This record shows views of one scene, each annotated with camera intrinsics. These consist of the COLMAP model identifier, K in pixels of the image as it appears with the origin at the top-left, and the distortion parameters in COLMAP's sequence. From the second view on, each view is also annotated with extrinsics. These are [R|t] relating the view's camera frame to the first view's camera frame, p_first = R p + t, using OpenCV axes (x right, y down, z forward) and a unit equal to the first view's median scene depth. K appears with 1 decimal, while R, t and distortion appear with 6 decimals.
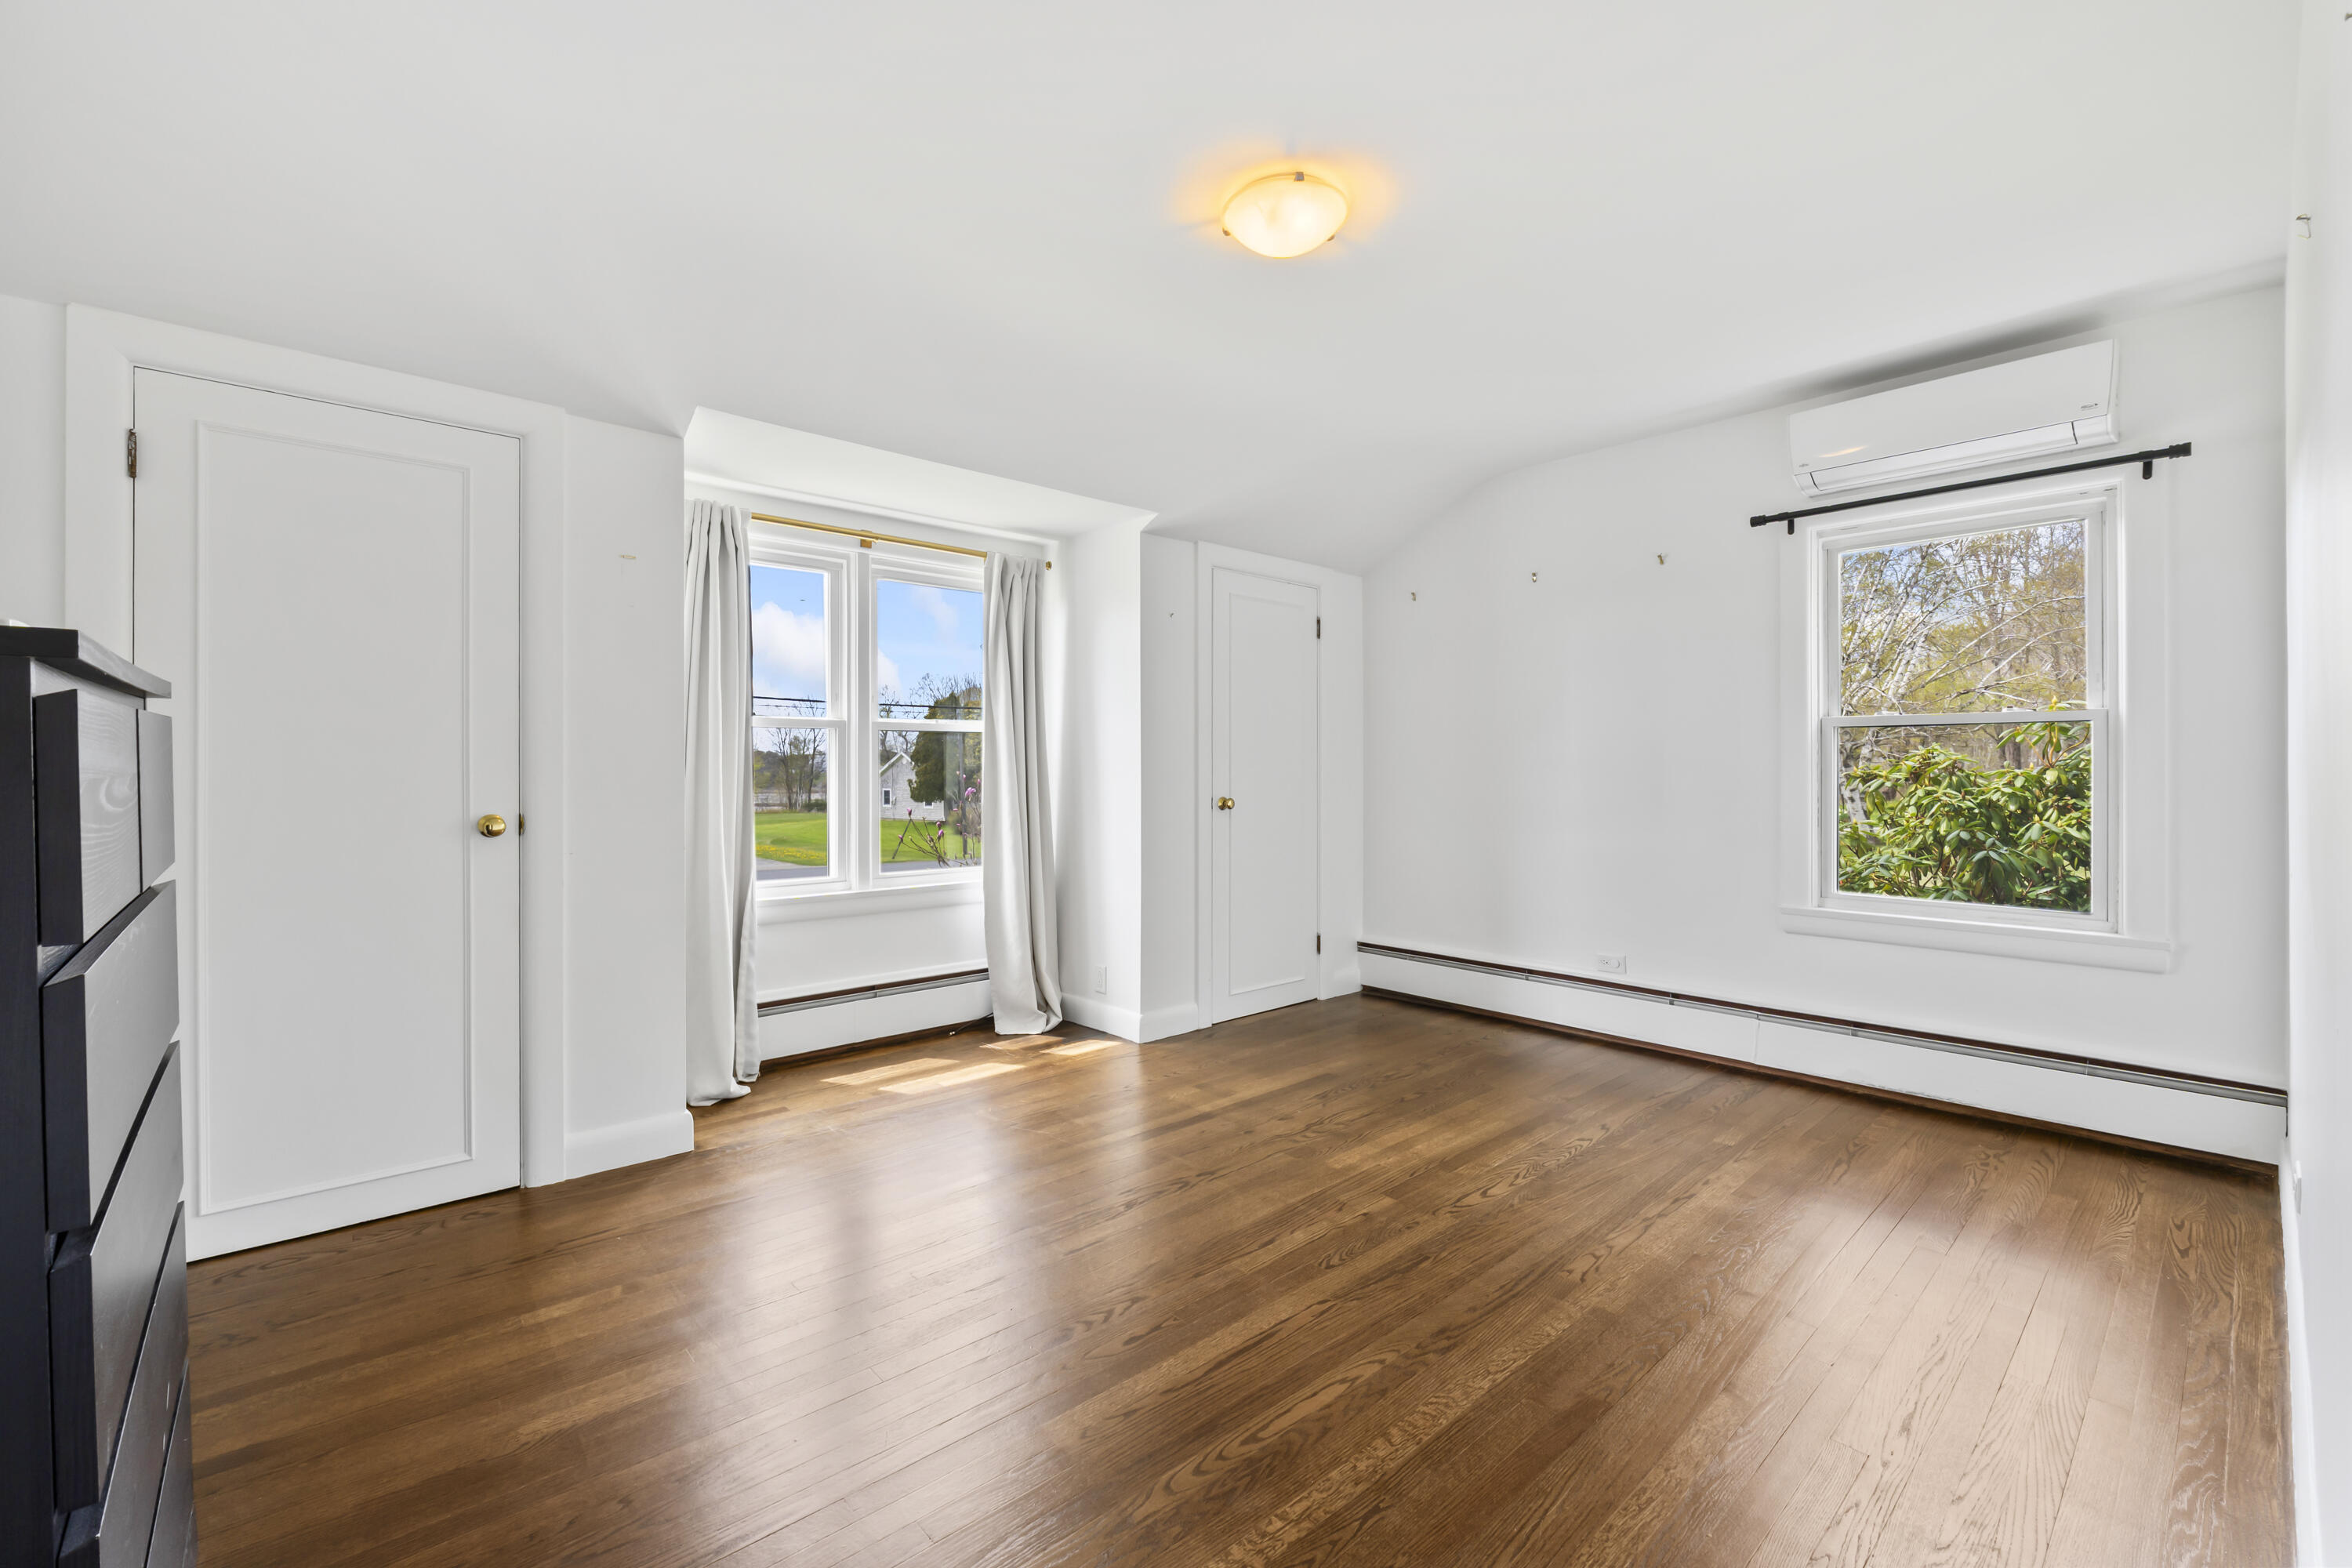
lens RADIAL K [[993.0, 0, 1180.4], [0, 993.0, 767.1], [0, 0, 1]] dist [-0.000389, -0.000488]
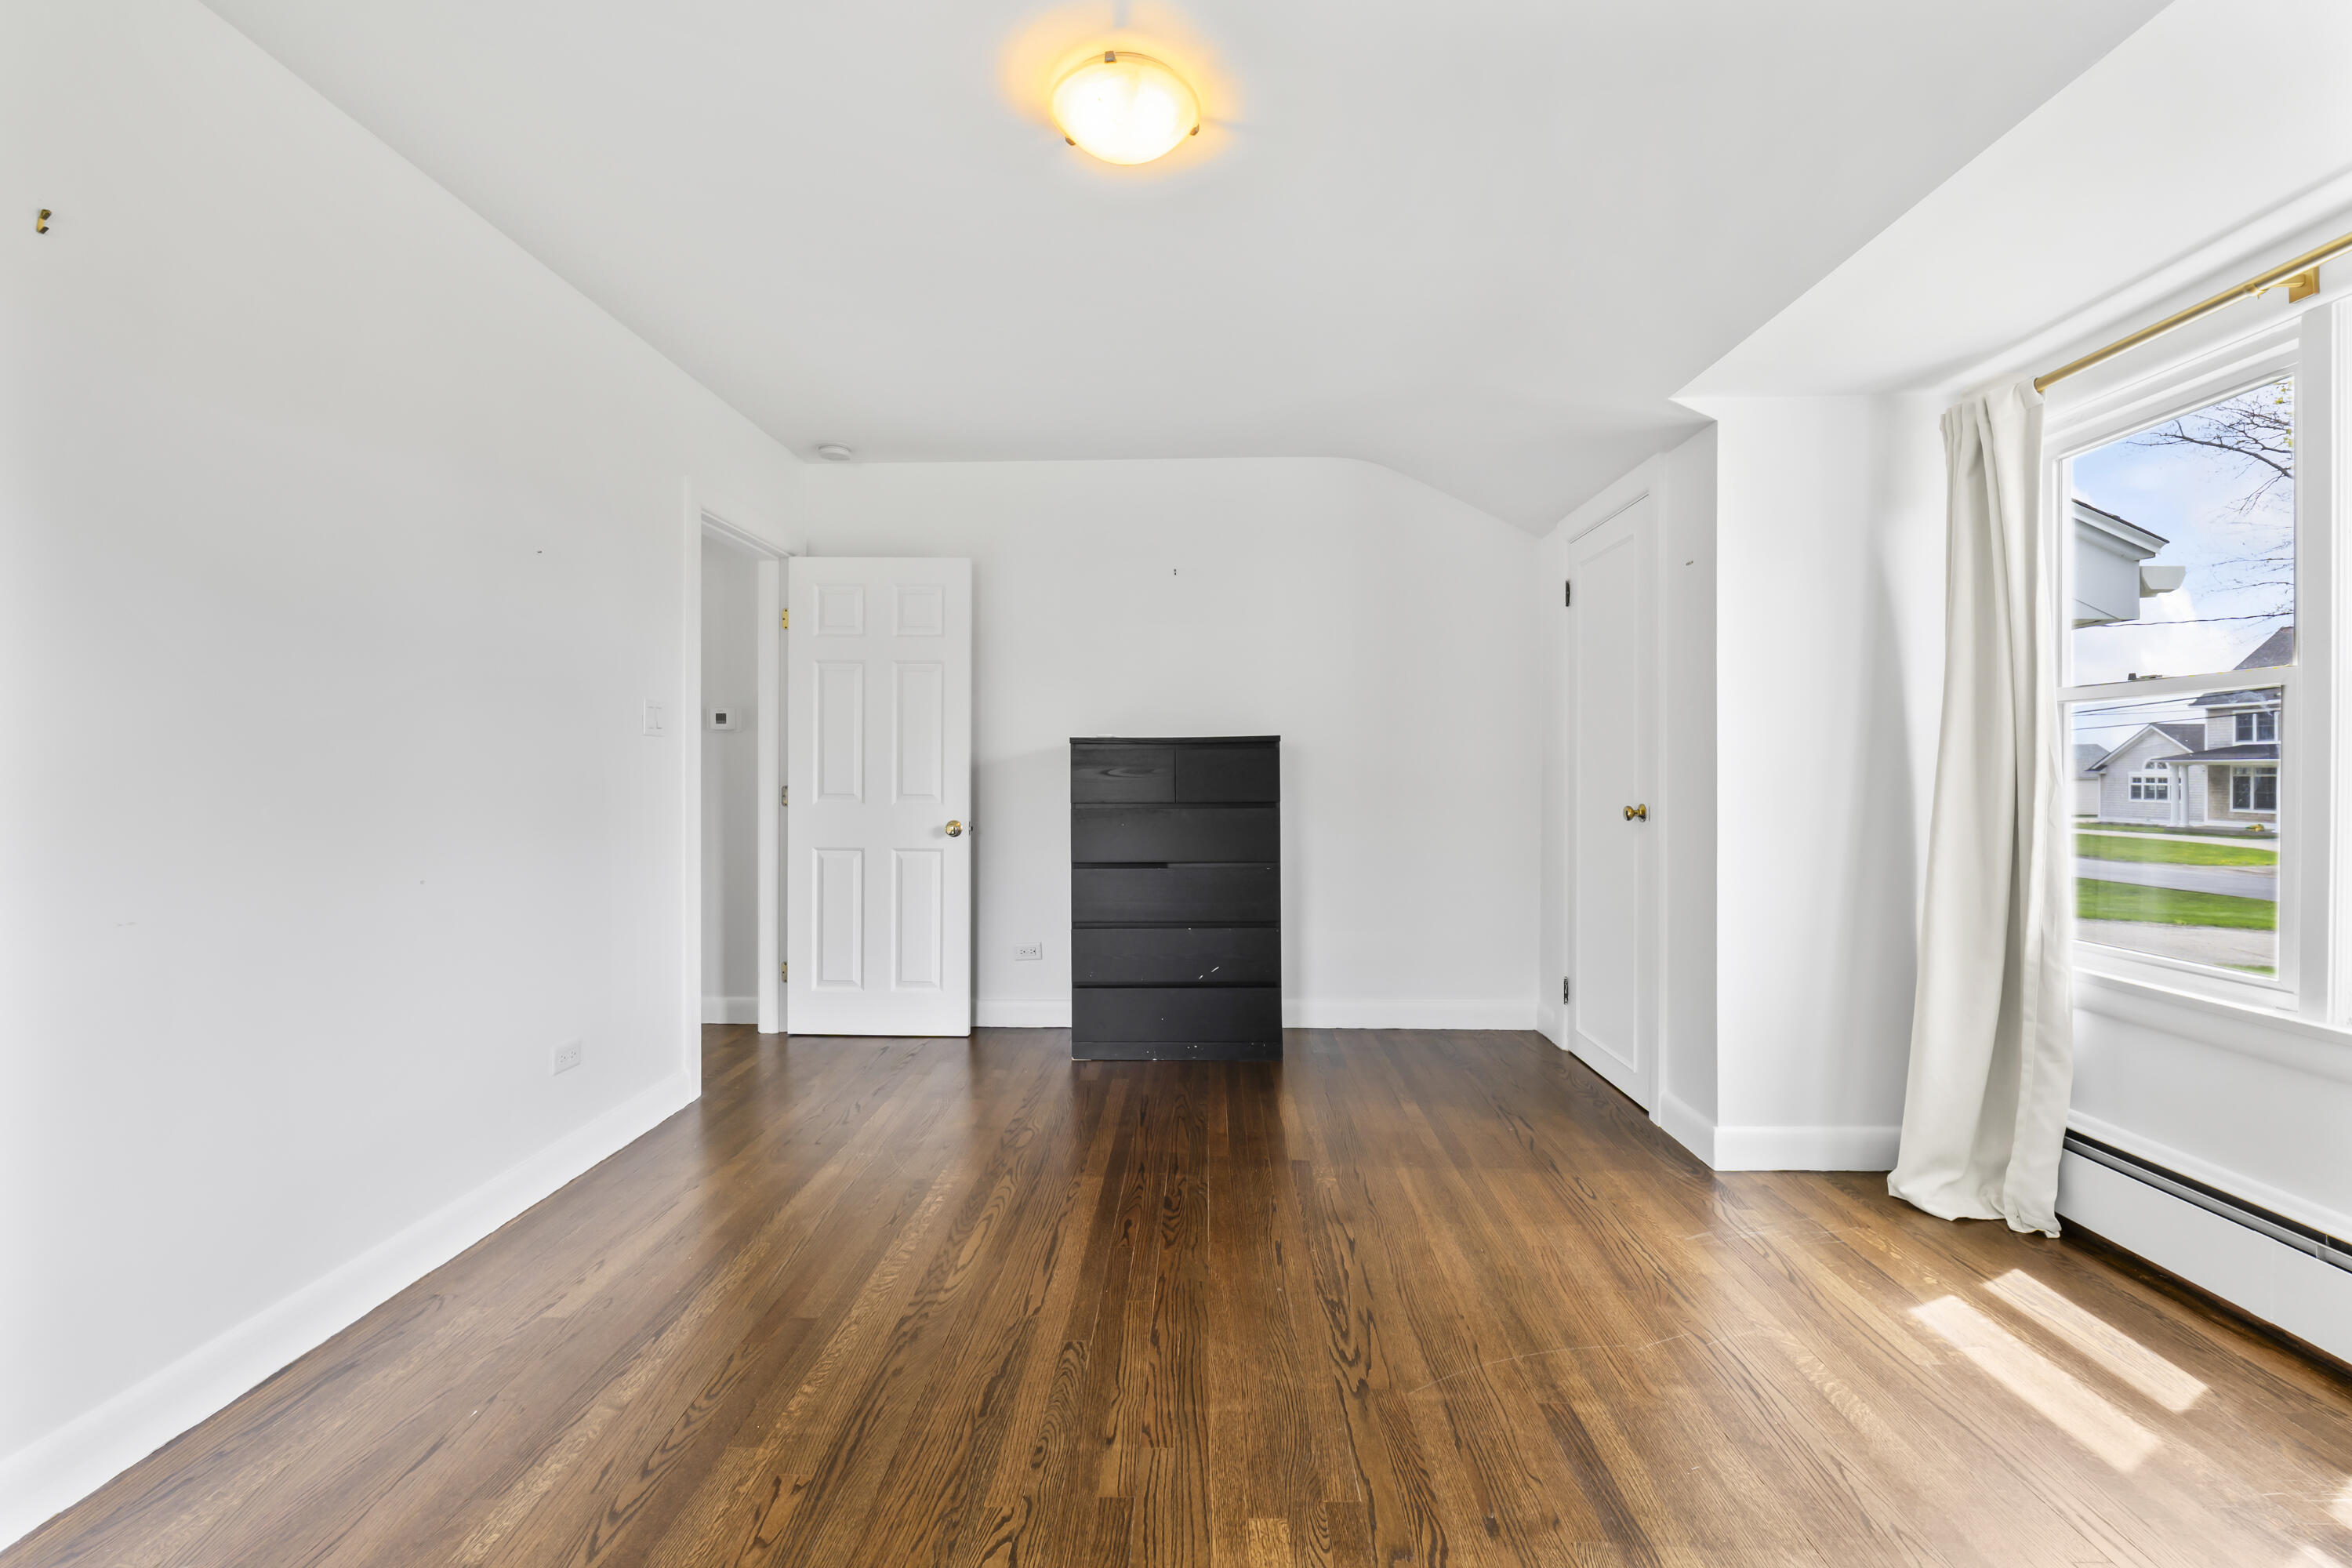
lens RADIAL K [[993.0, 0, 1180.4], [0, 993.0, 767.1], [0, 0, 1]] dist [-0.000389, -0.000488]
pose [[-0.694169, -0.000523, -0.719812, 0.710777], [0.003533, 0.999985, -0.004134, 0.006890], [0.719804, -0.005413, -0.694156, 1.690035]]
